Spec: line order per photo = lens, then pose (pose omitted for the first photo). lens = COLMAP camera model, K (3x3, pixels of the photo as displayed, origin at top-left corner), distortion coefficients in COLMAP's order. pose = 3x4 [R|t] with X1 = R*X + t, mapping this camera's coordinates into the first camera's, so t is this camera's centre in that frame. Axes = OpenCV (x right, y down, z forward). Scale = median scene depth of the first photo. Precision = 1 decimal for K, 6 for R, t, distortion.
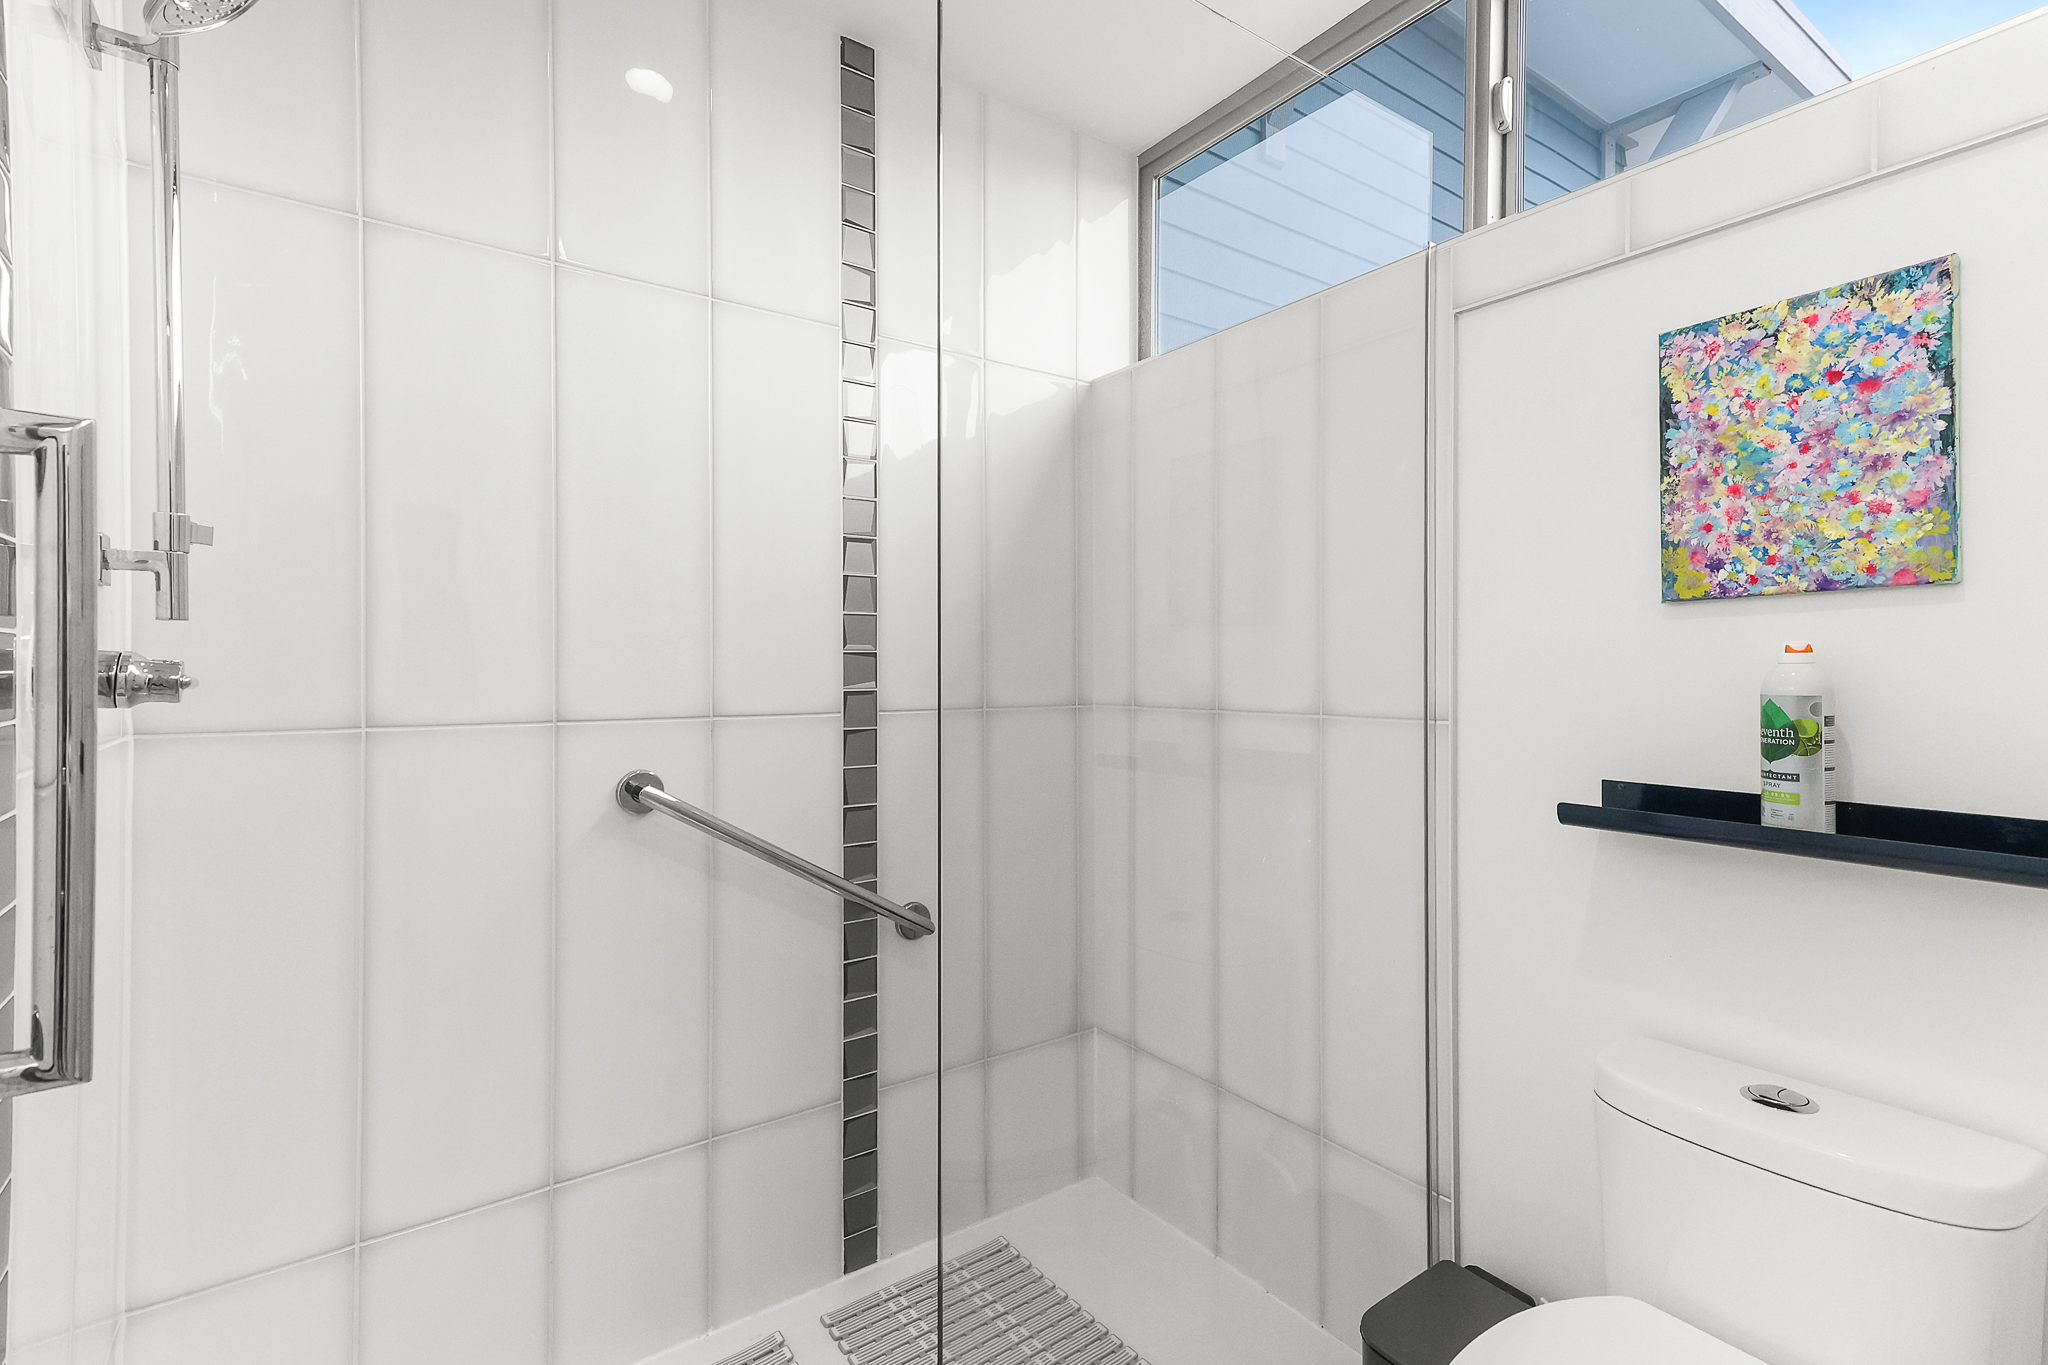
lens RADIAL K [[944.1, 0, 1025.0], [0, 944.1, 675.5], [0, 0, 1]] dist [0.018716, 0.000410]
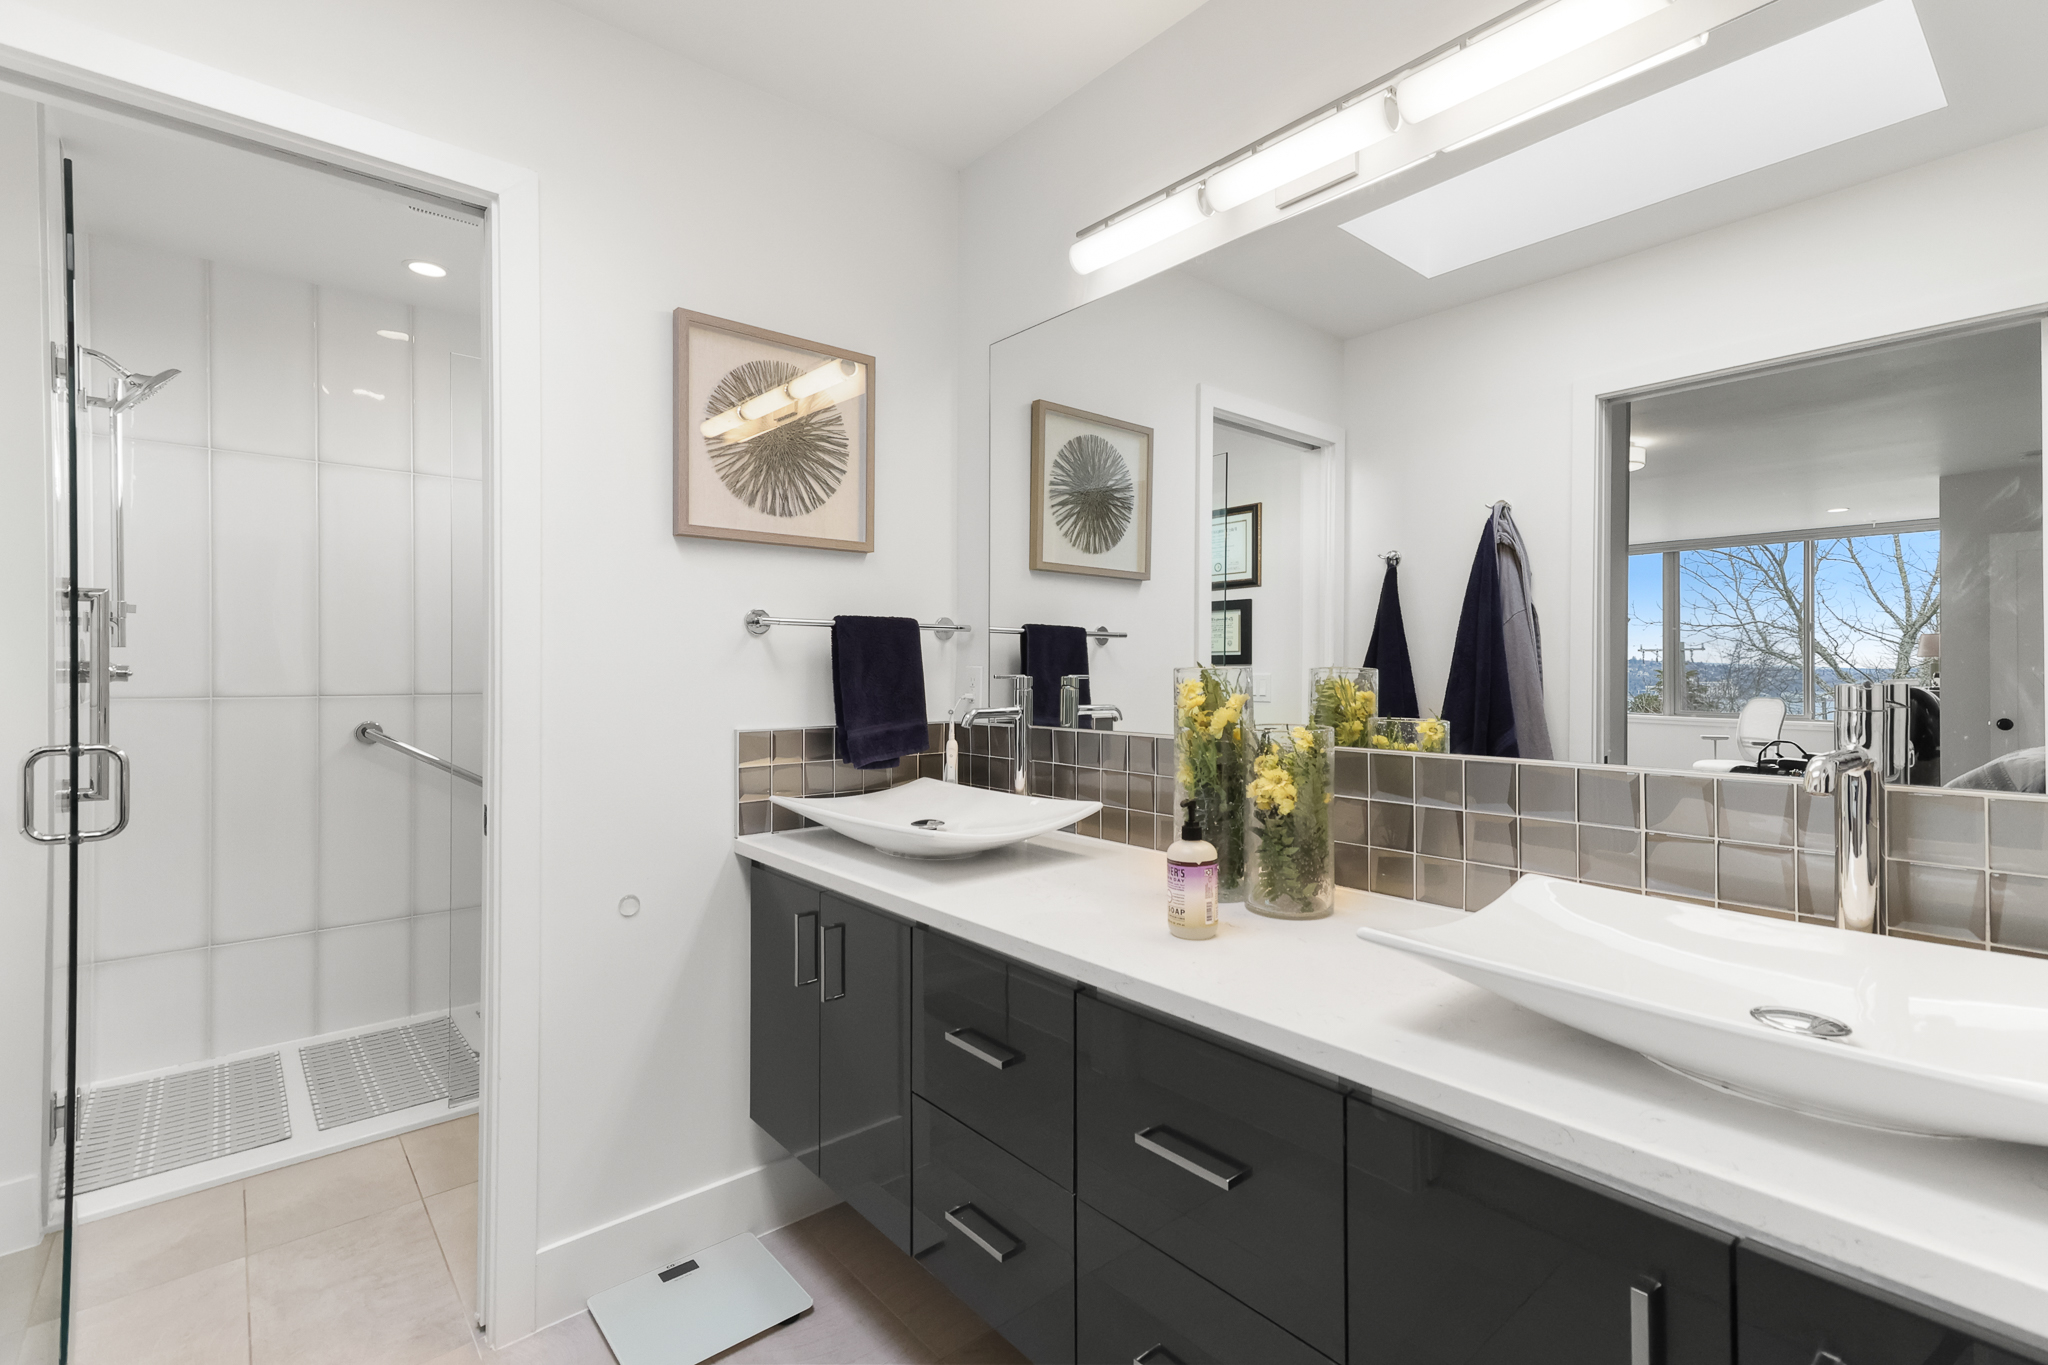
lens RADIAL K [[944.1, 0, 1029.2], [0, 944.1, 679.5], [0, 0, 1]] dist [0.018716, 0.000410]
pose [[0.996875, 0.003300, 0.078932, 0.872533], [-0.003737, 0.999978, 0.005393, -0.000518], [-0.078912, -0.005671, 0.996865, -1.158986]]
